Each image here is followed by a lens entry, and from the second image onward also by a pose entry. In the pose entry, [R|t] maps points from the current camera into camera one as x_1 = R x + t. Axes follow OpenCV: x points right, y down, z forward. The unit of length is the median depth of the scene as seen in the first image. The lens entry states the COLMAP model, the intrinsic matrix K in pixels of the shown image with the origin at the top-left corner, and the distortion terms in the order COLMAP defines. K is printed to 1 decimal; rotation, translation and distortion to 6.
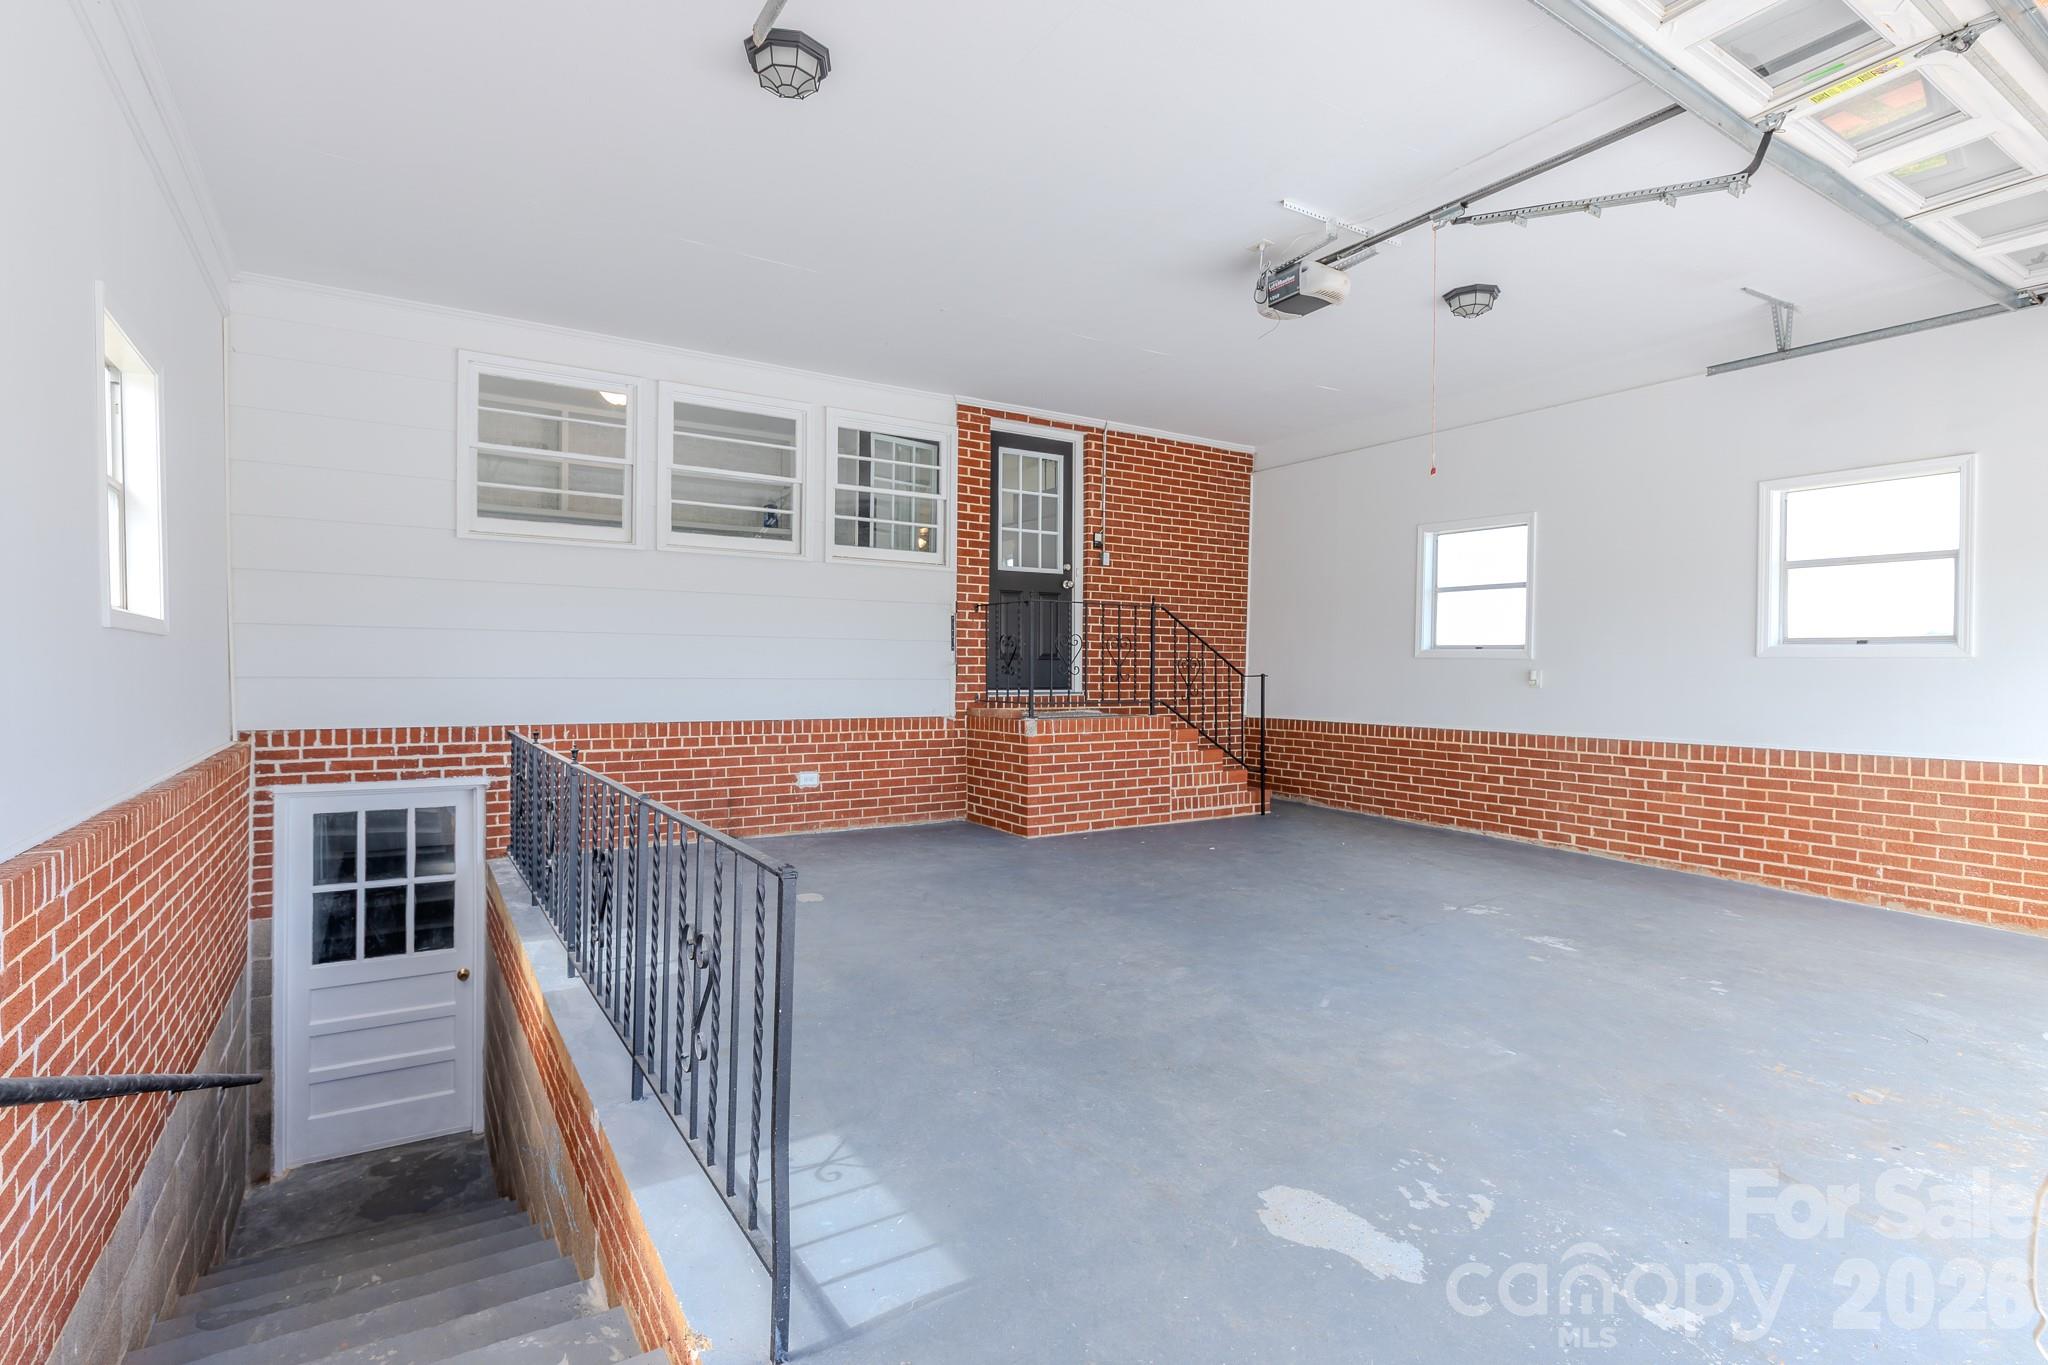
lens RADIAL K [[994.6, 0, 1019.6], [0, 994.6, 674.3], [0, 0, 1]] dist [0.002082, -0.013661]
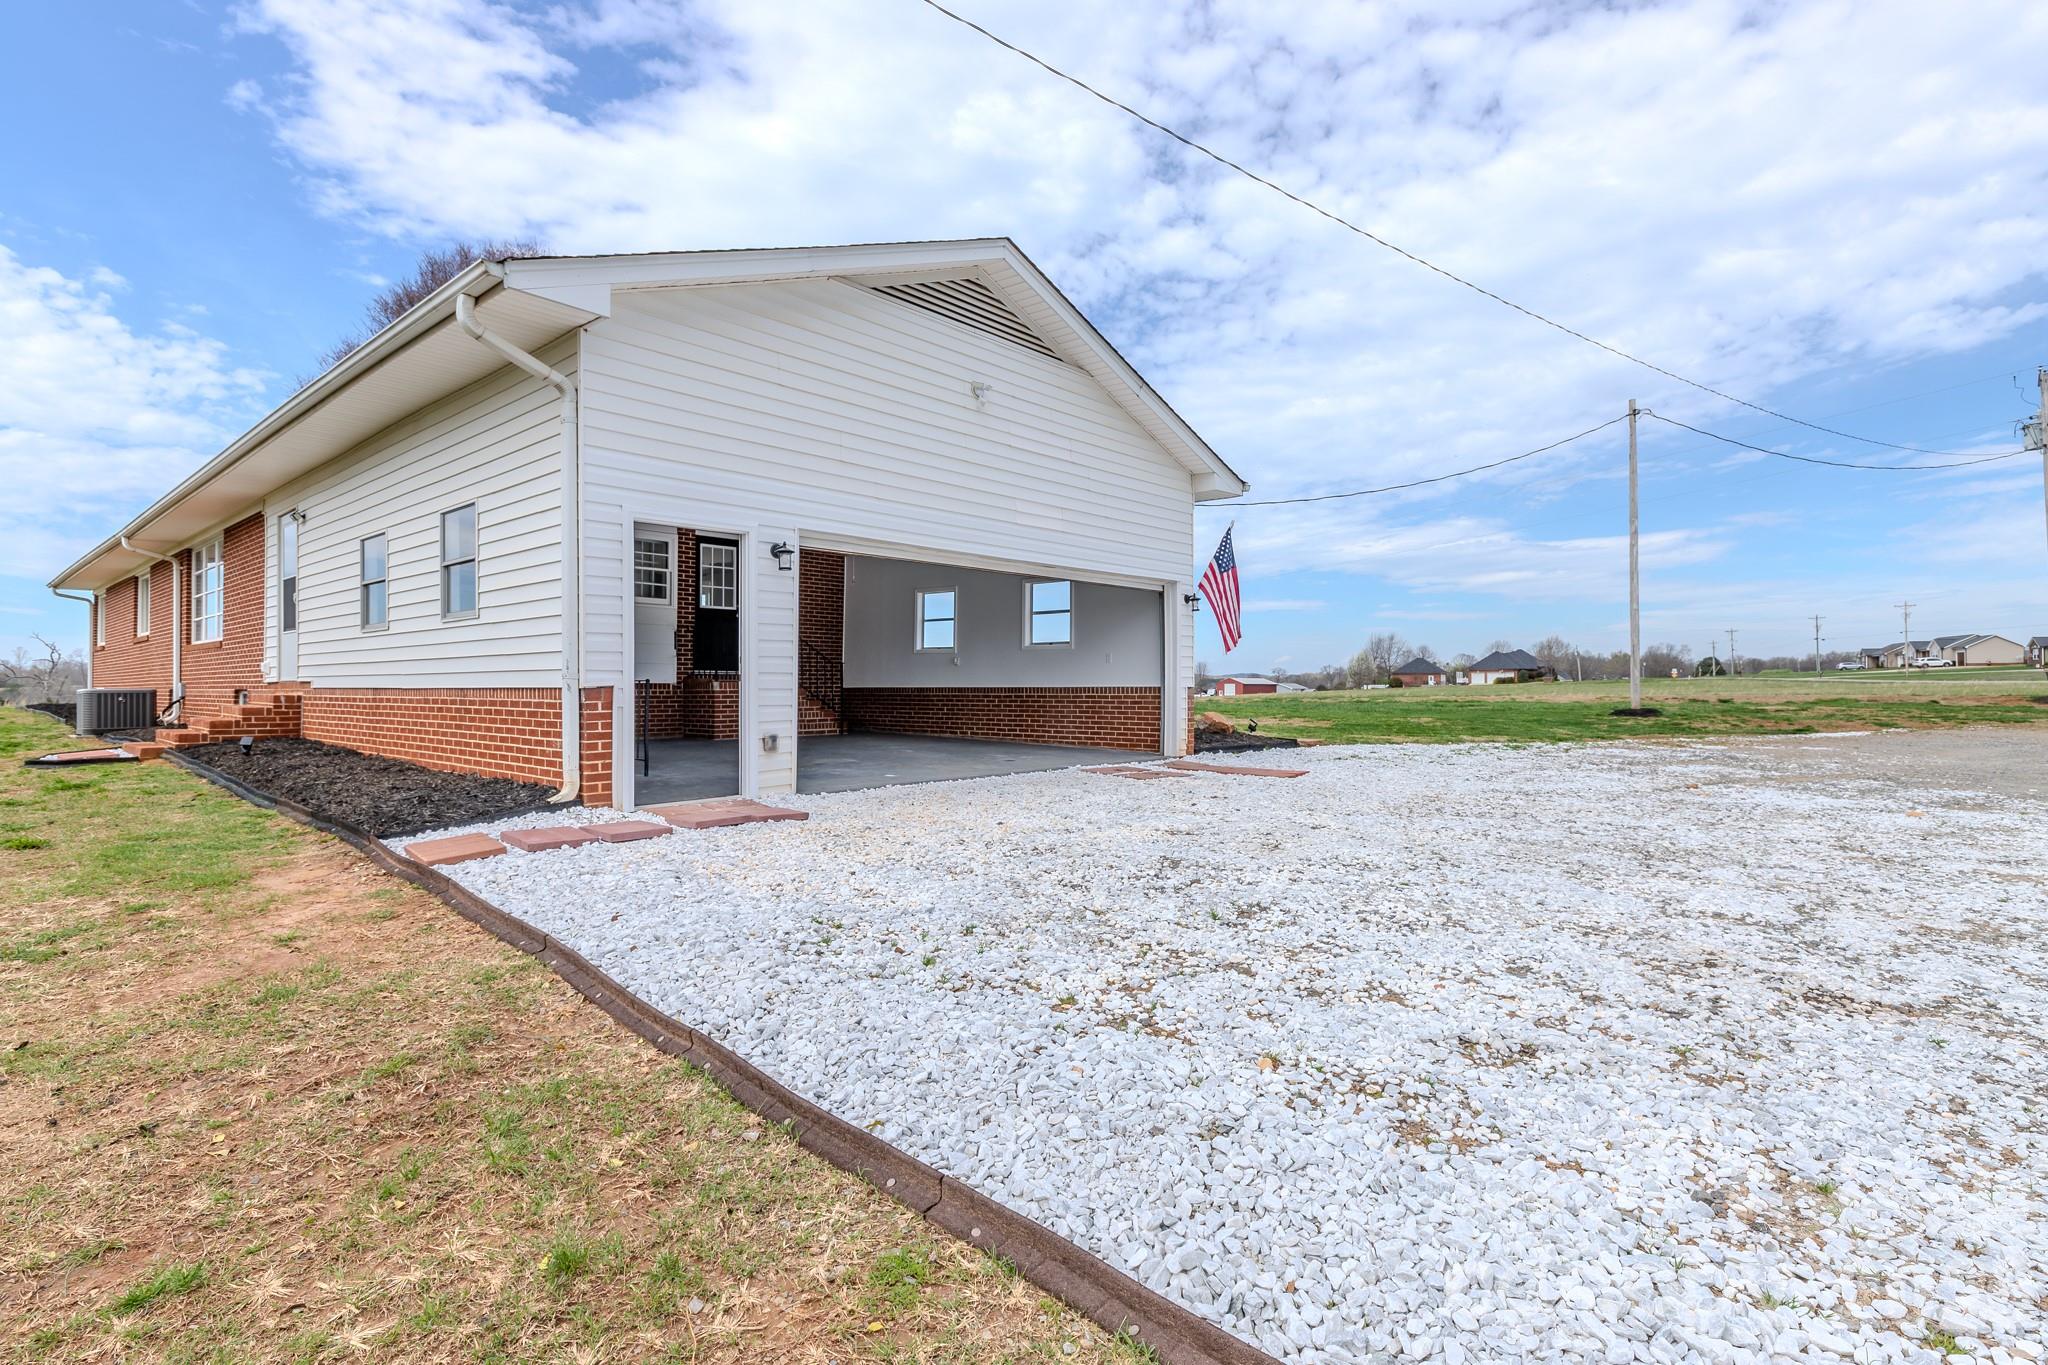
lens RADIAL K [[994.6, 0, 1019.6], [0, 994.6, 674.3], [0, 0, 1]] dist [0.002082, -0.013661]
pose [[0.962608, -0.006398, 0.270823, 0.054084], [0.010733, 0.999837, -0.014531, 0.060897], [-0.270686, 0.016895, 0.962520, -1.060760]]
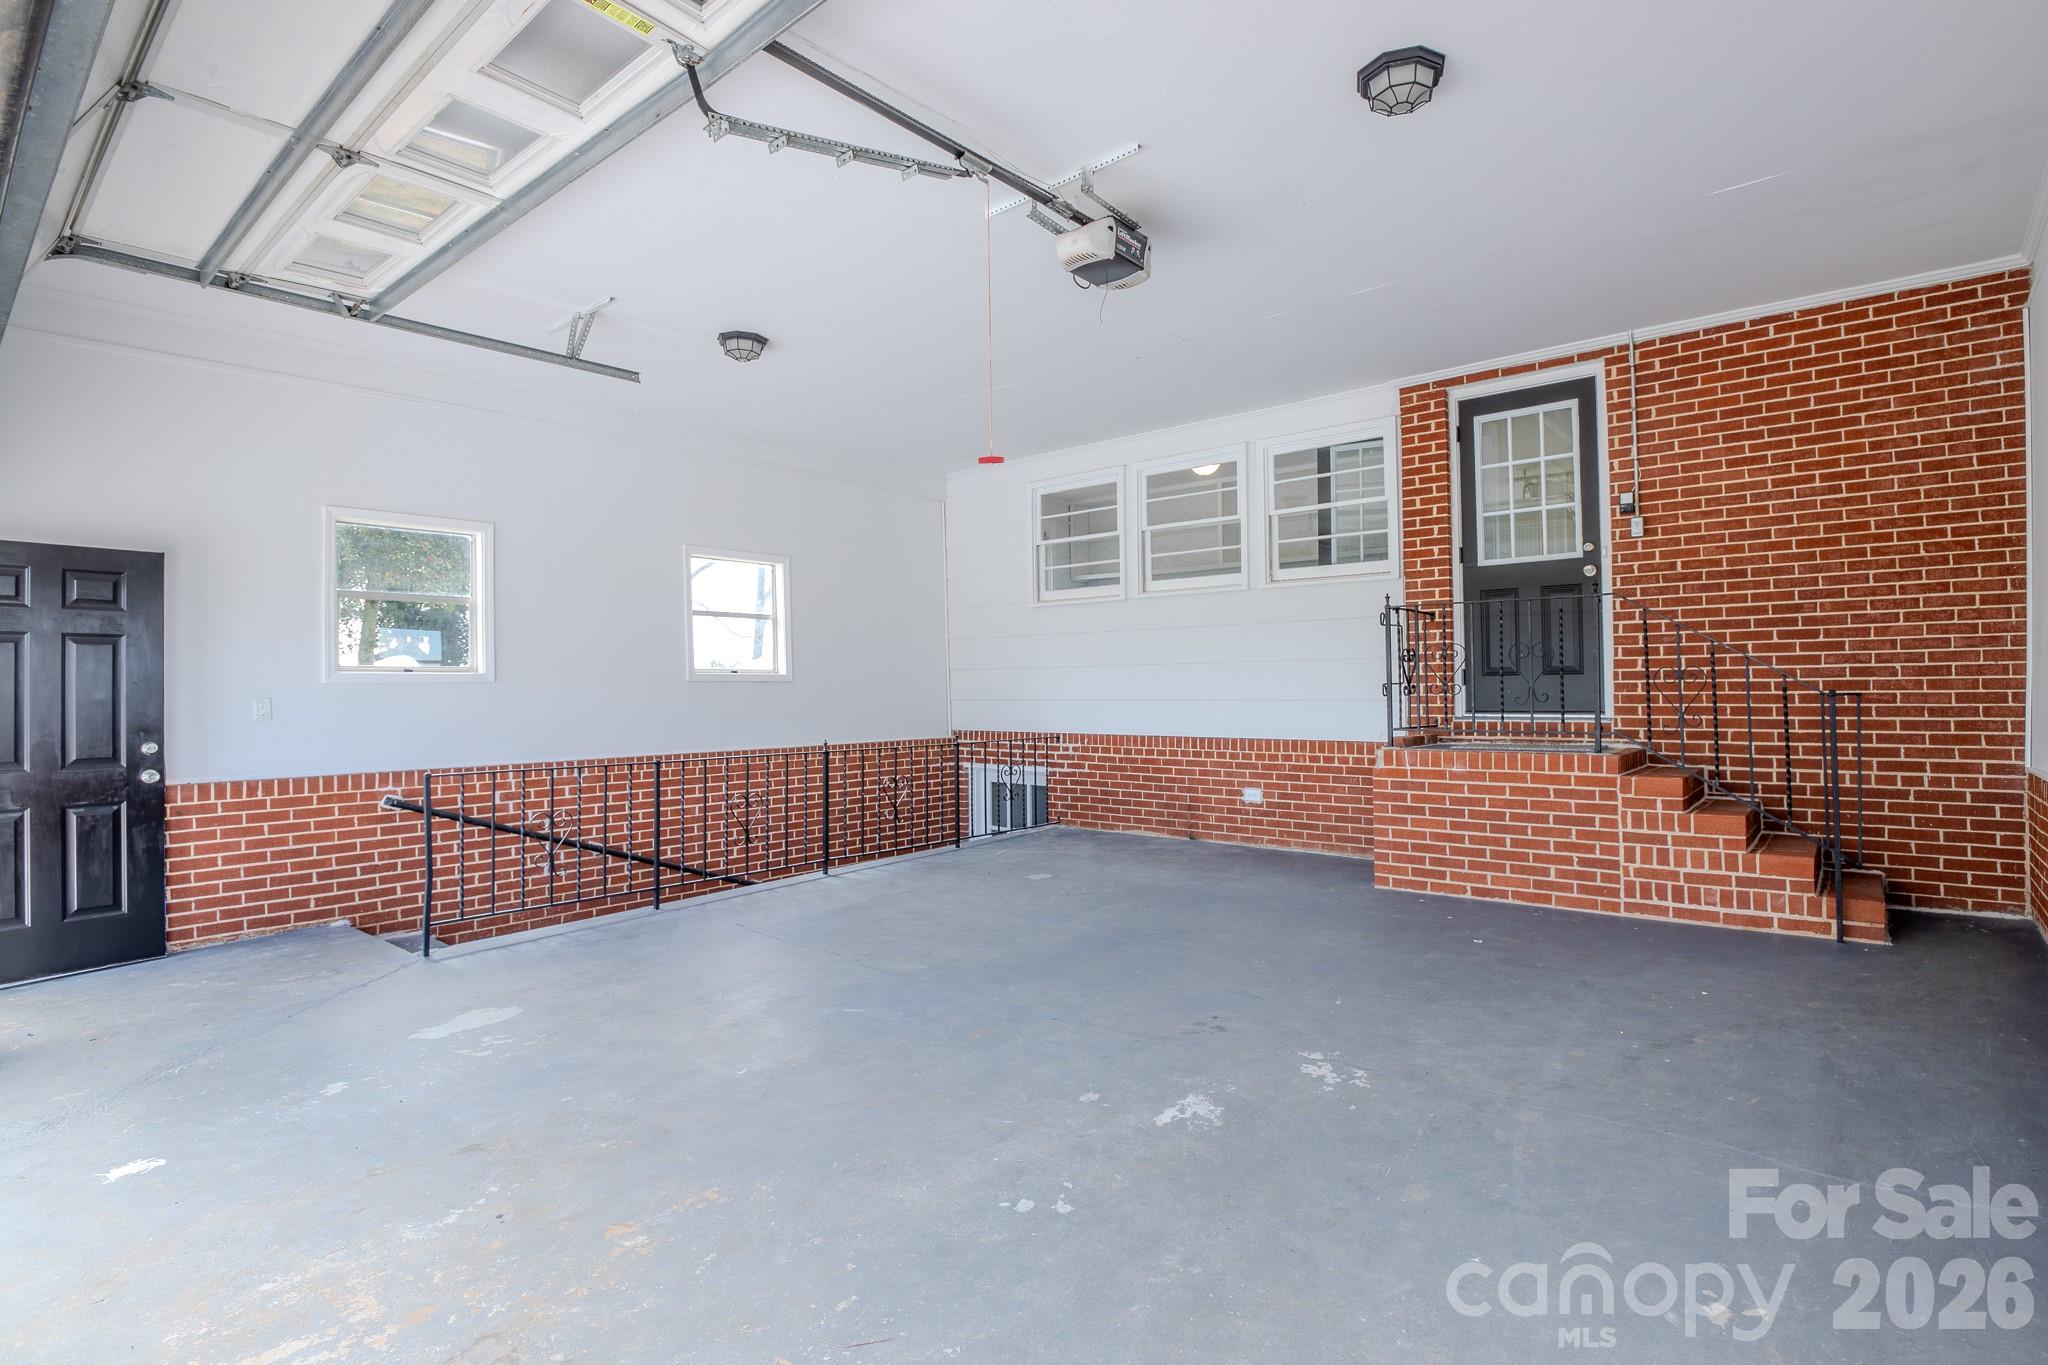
lens RADIAL K [[994.6, 0, 1019.6], [0, 994.6, 674.3], [0, 0, 1]] dist [0.002082, -0.013661]
pose [[0.300214, -0.025044, -0.953543, 0.679357], [0.006518, 0.999686, -0.024203, 0.000896], [0.953850, 0.001051, 0.300283, 0.417929]]
